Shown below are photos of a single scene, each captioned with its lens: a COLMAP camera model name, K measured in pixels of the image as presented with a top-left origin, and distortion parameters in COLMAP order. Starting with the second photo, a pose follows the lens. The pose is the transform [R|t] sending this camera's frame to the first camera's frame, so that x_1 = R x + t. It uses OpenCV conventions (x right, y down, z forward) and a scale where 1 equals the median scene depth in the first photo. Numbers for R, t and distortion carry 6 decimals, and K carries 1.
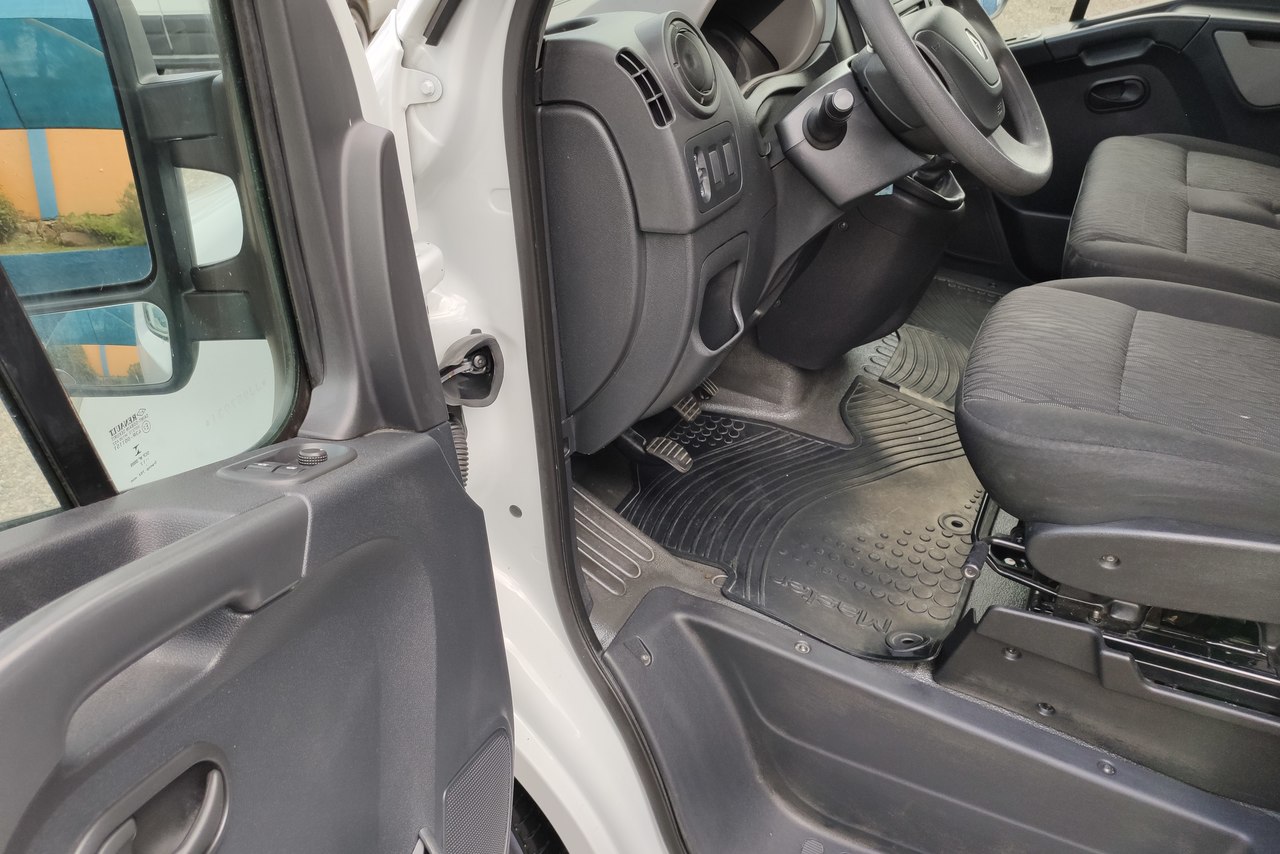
lens RADIAL K [[963.0, 0, 642.7], [0, 963.0, 429.7], [0, 0, 1]] dist [0.025853, -0.043479]
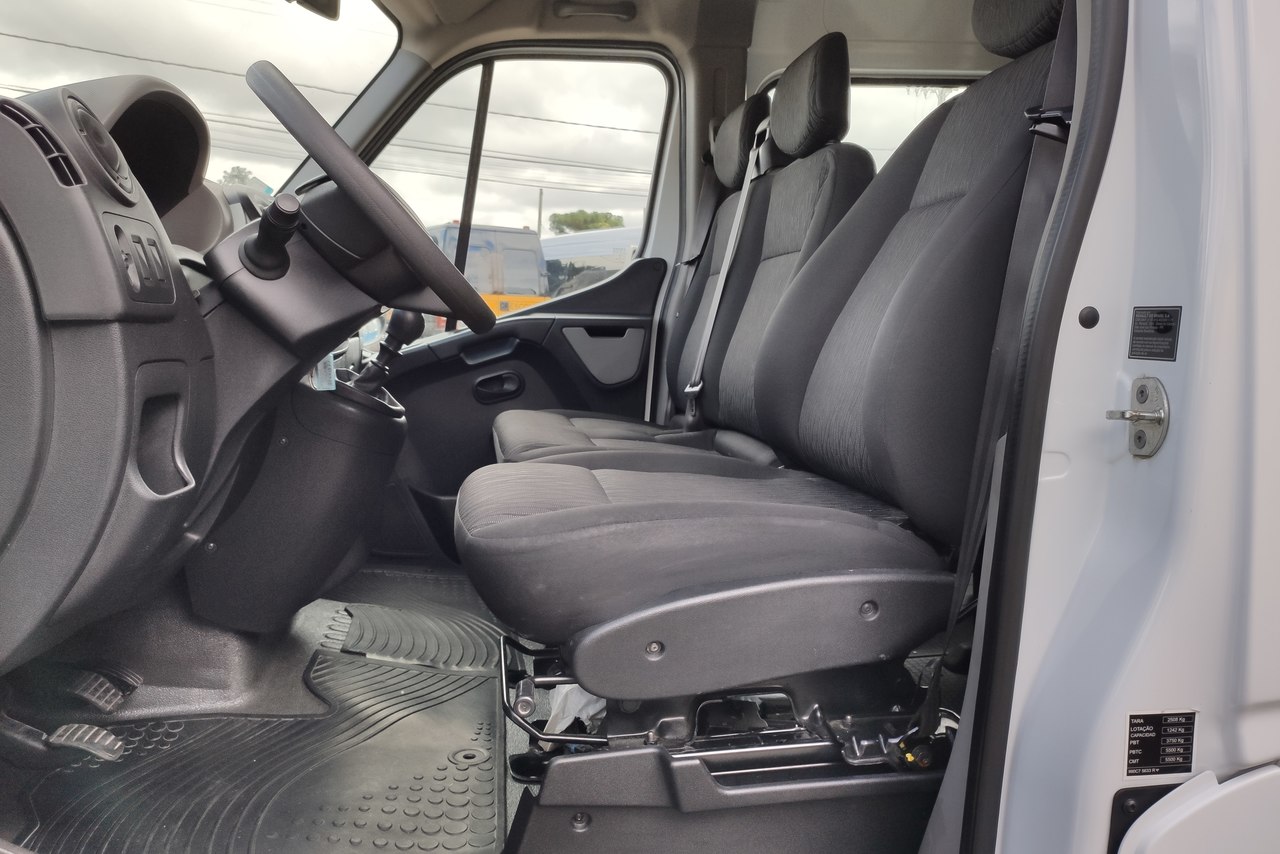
lens RADIAL K [[963.0, 0, 645.2], [0, 963.0, 430.6], [0, 0, 1]] dist [0.025853, -0.043479]
pose [[0.810412, -0.047414, 0.583938, -0.044431], [0.287143, 0.900940, -0.325354, 0.170277], [-0.510667, 0.431345, 0.743748, 0.146822]]
